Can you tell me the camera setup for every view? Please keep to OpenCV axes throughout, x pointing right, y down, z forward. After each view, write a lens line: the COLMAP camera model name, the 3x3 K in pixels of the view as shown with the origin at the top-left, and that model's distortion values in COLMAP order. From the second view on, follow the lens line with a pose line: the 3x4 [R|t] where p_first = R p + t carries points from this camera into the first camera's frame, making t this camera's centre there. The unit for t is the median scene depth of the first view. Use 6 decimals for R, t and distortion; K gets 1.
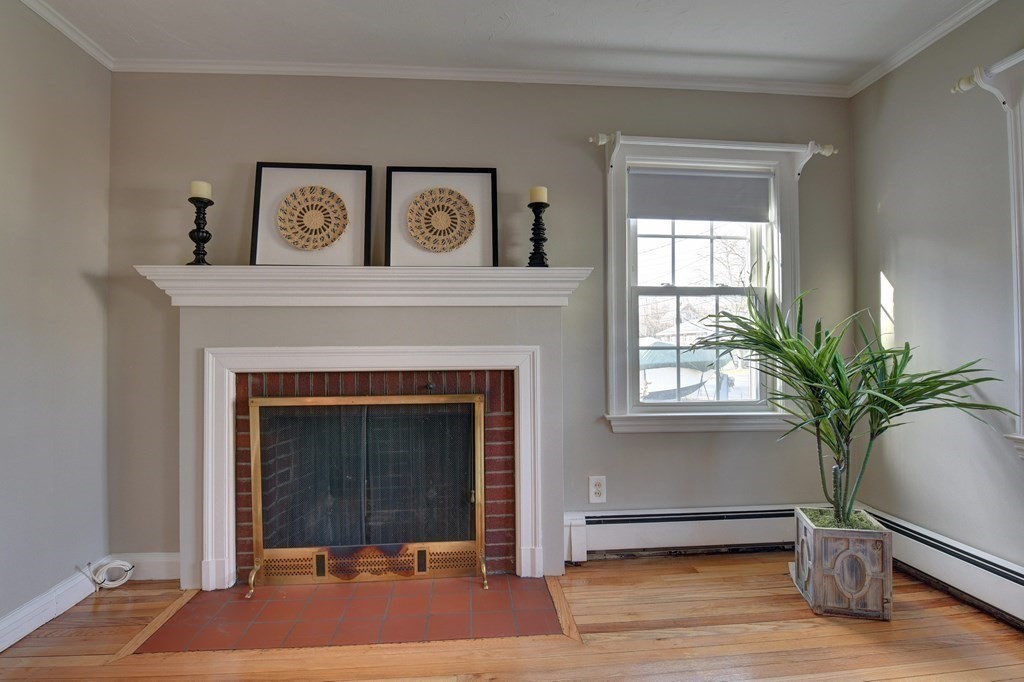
lens RADIAL K [[495.3, 0, 507.6], [0, 495.3, 342.4], [0, 0, 1]] dist [-0.010909, -0.008173]
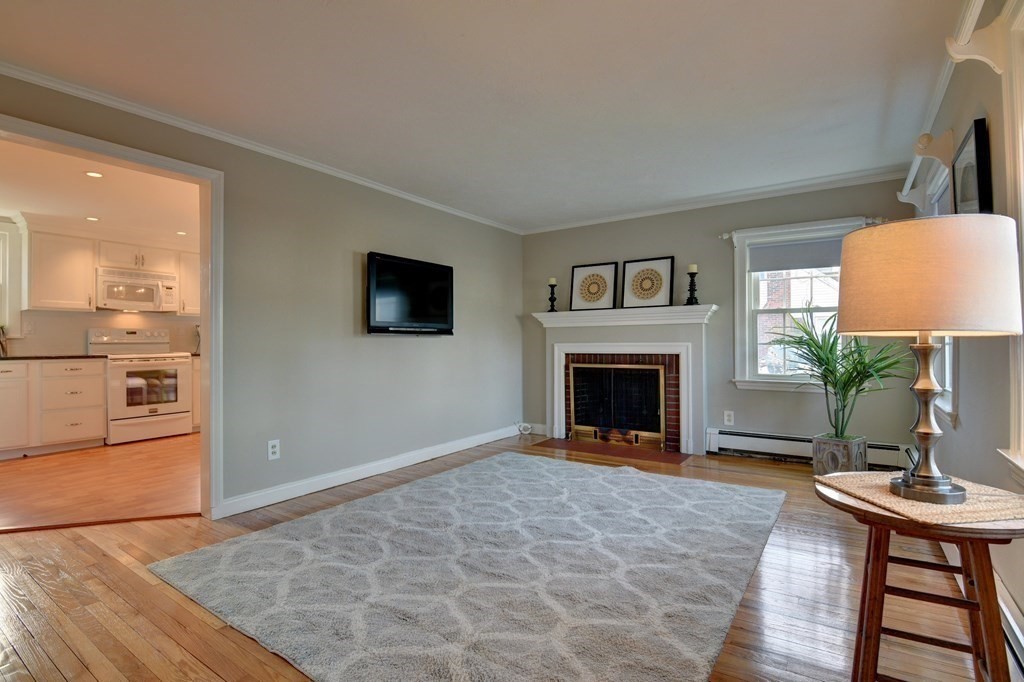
lens RADIAL K [[495.3, 0, 507.4], [0, 495.3, 341.6], [0, 0, 1]] dist [-0.010909, -0.008173]
pose [[0.773260, -0.000085, -0.634090, 0.777570], [0.009078, 0.999899, 0.010936, -0.027010], [0.634025, -0.014213, 0.773182, -1.072704]]
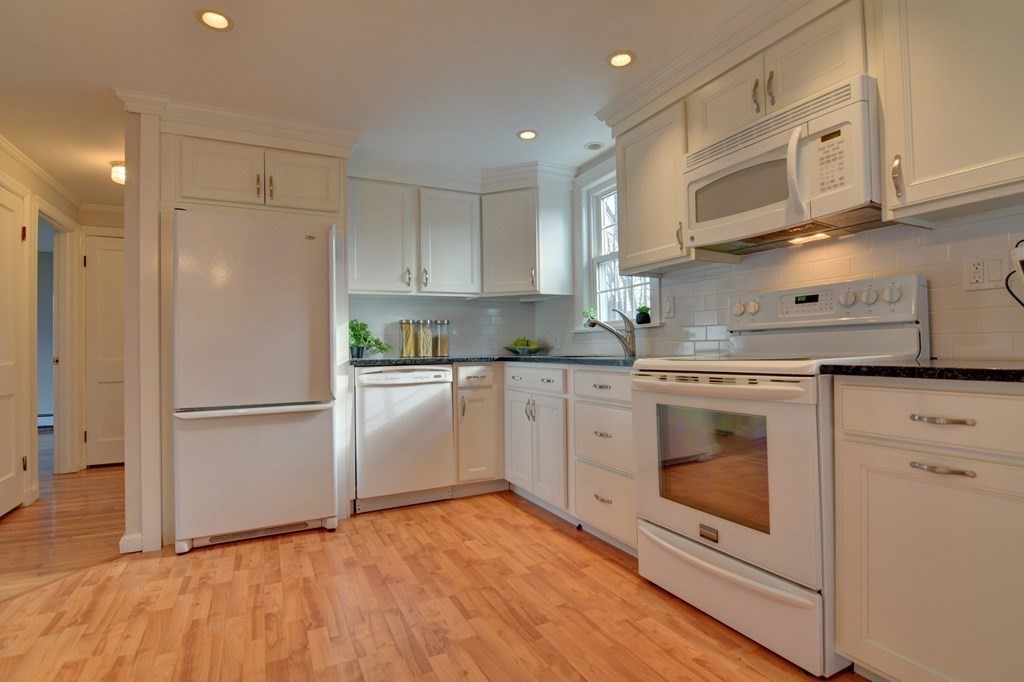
lens RADIAL K [[495.3, 0, 502.3], [0, 495.3, 342.5], [0, 0, 1]] dist [-0.010909, -0.008173]
pose [[-0.935482, 0.013543, -0.353114, -1.540775], [0.022800, 0.999496, -0.022069, 0.025801], [0.352637, -0.028696, -0.935320, 0.338588]]
